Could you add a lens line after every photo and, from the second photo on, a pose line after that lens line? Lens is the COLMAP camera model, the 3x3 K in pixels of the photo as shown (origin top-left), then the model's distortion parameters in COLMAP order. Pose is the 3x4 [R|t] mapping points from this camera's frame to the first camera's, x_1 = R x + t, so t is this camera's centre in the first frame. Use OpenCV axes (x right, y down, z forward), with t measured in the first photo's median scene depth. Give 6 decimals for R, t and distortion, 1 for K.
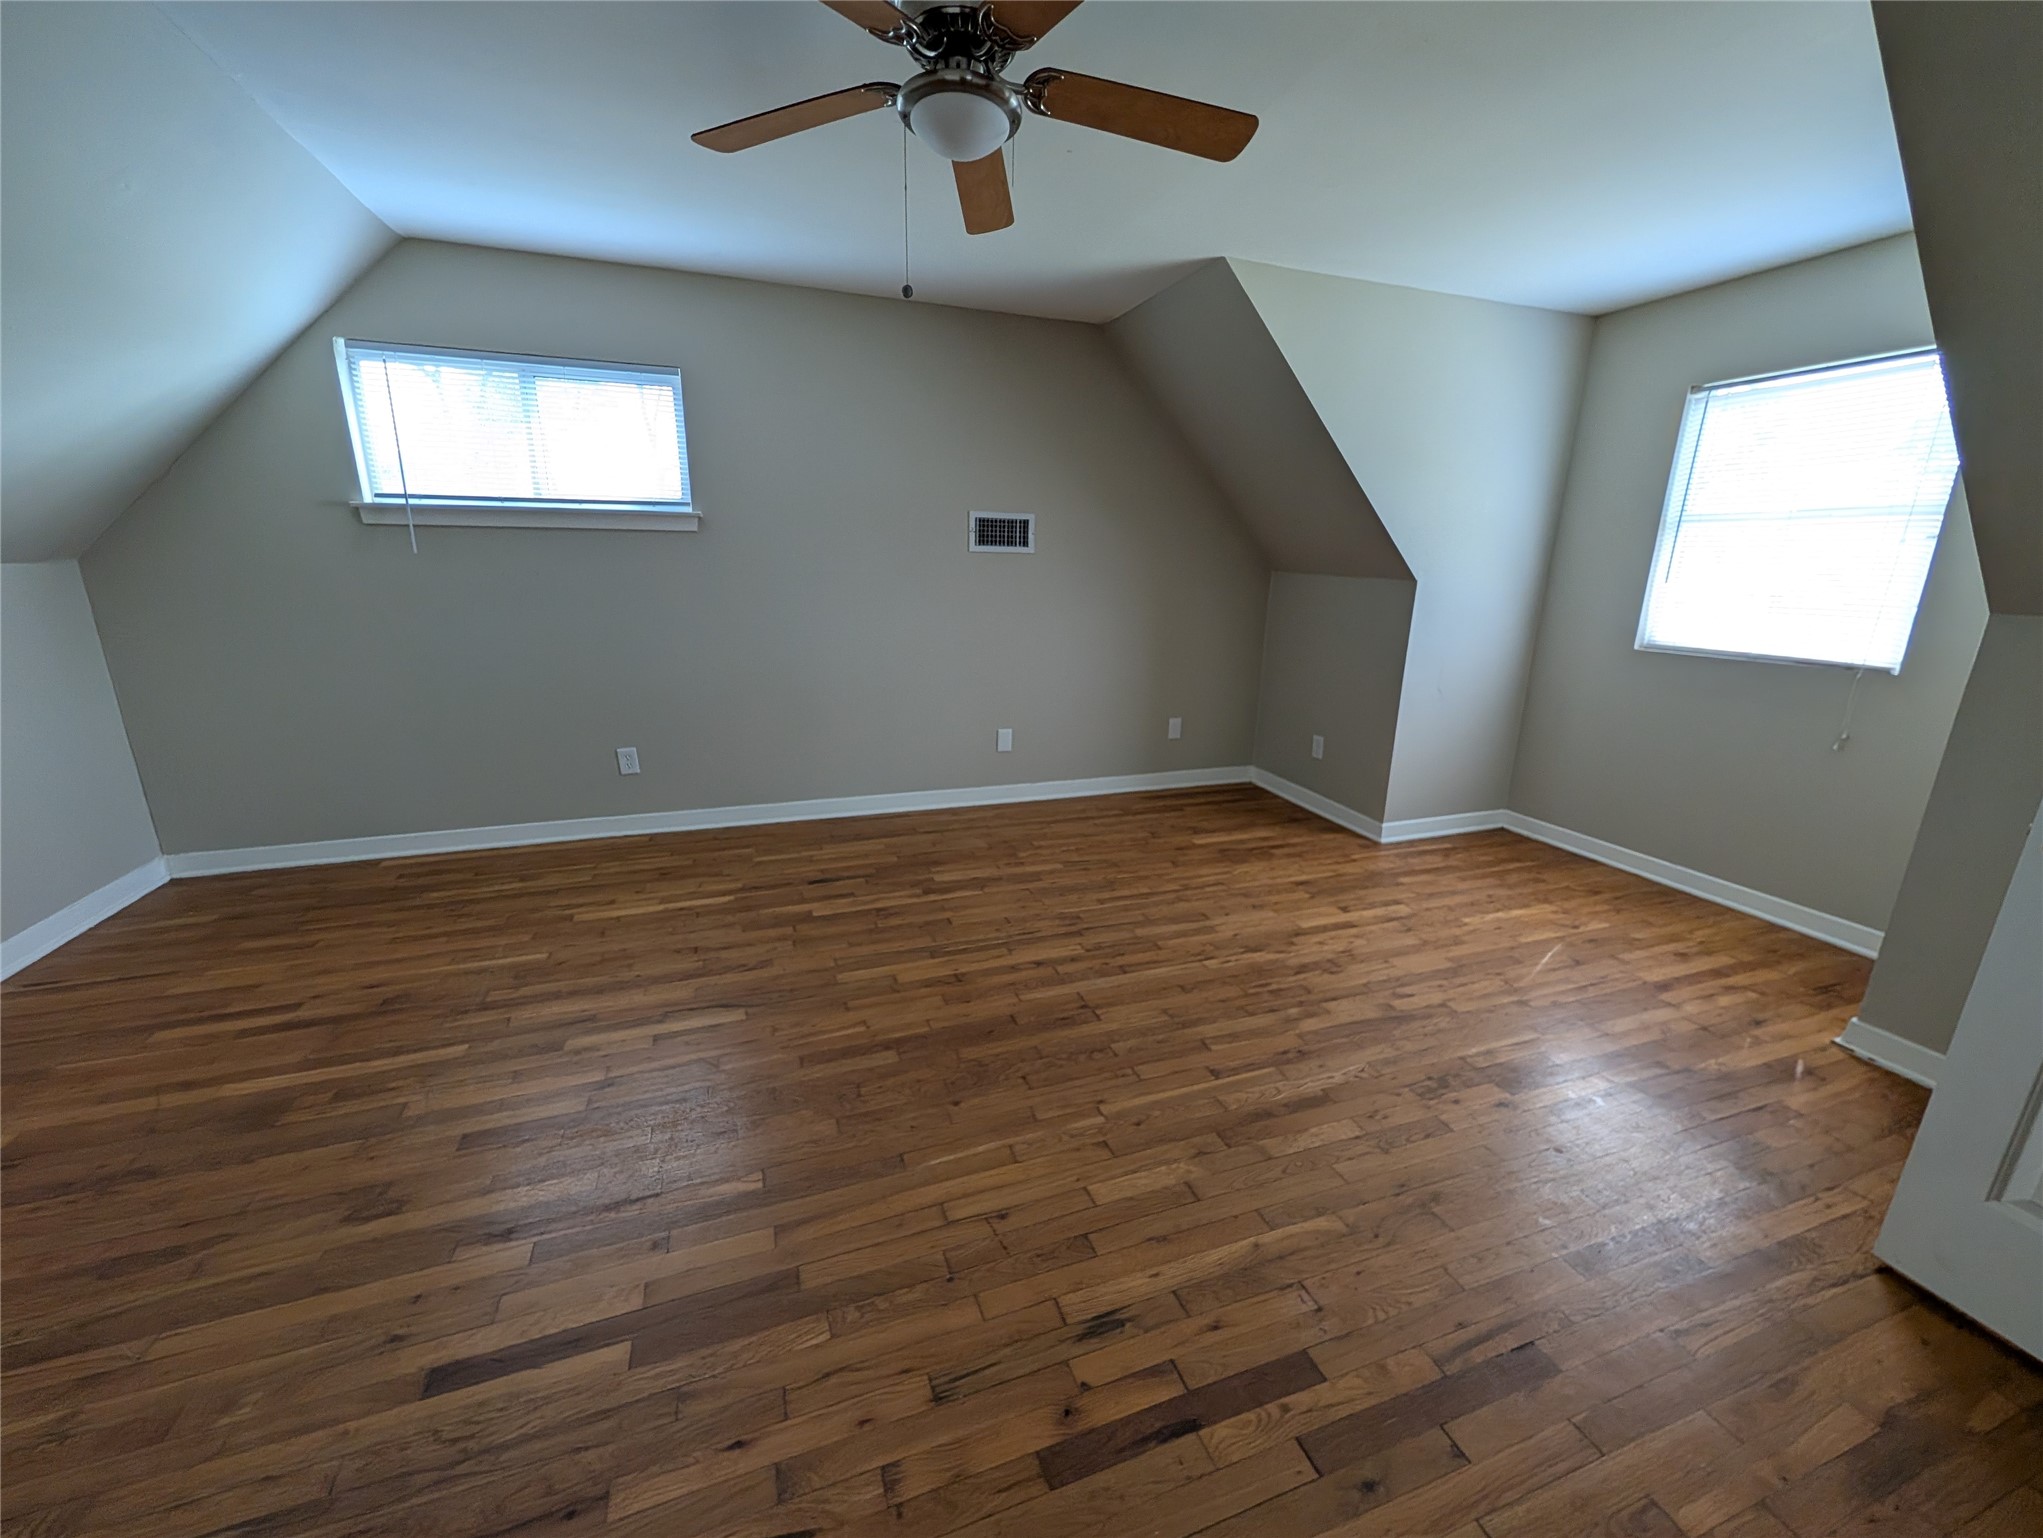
lens RADIAL K [[788.0, 0, 1018.3], [0, 788.0, 770.2], [0, 0, 1]] dist [-0.000066, -0.000288]
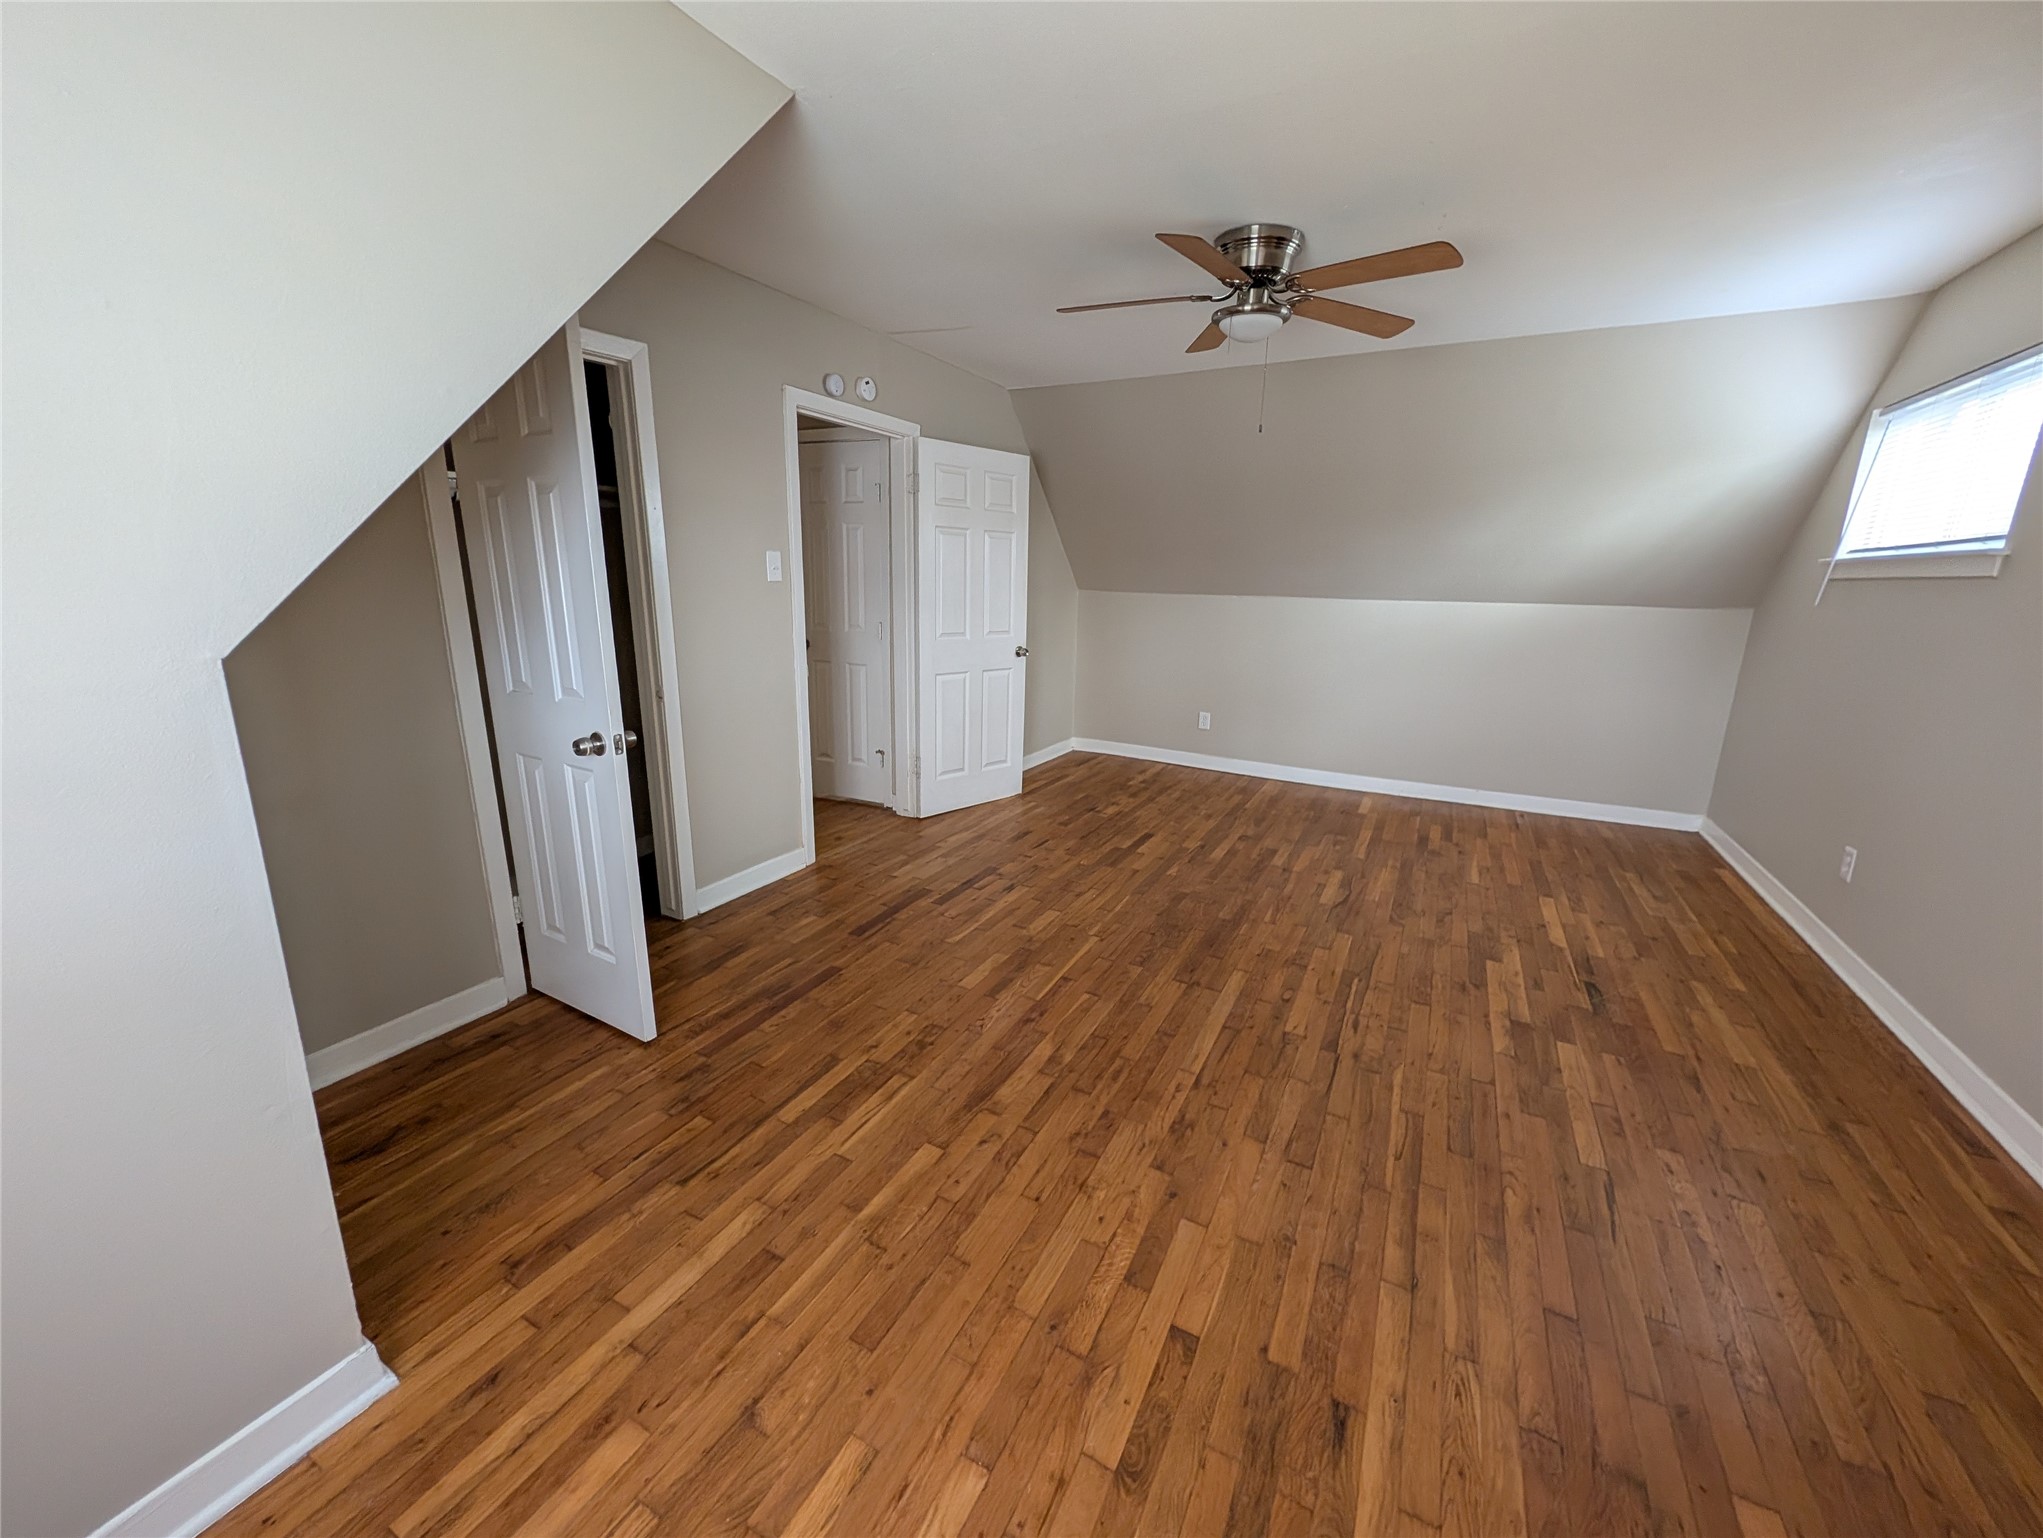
lens RADIAL K [[788.0, 0, 1018.3], [0, 788.0, 770.2], [0, 0, 1]] dist [-0.000066, -0.000288]
pose [[-0.742191, 0.132122, -0.657036, 0.844281], [-0.205018, 0.888616, 0.410279, -0.331494], [0.638060, 0.439209, -0.632435, 1.222765]]
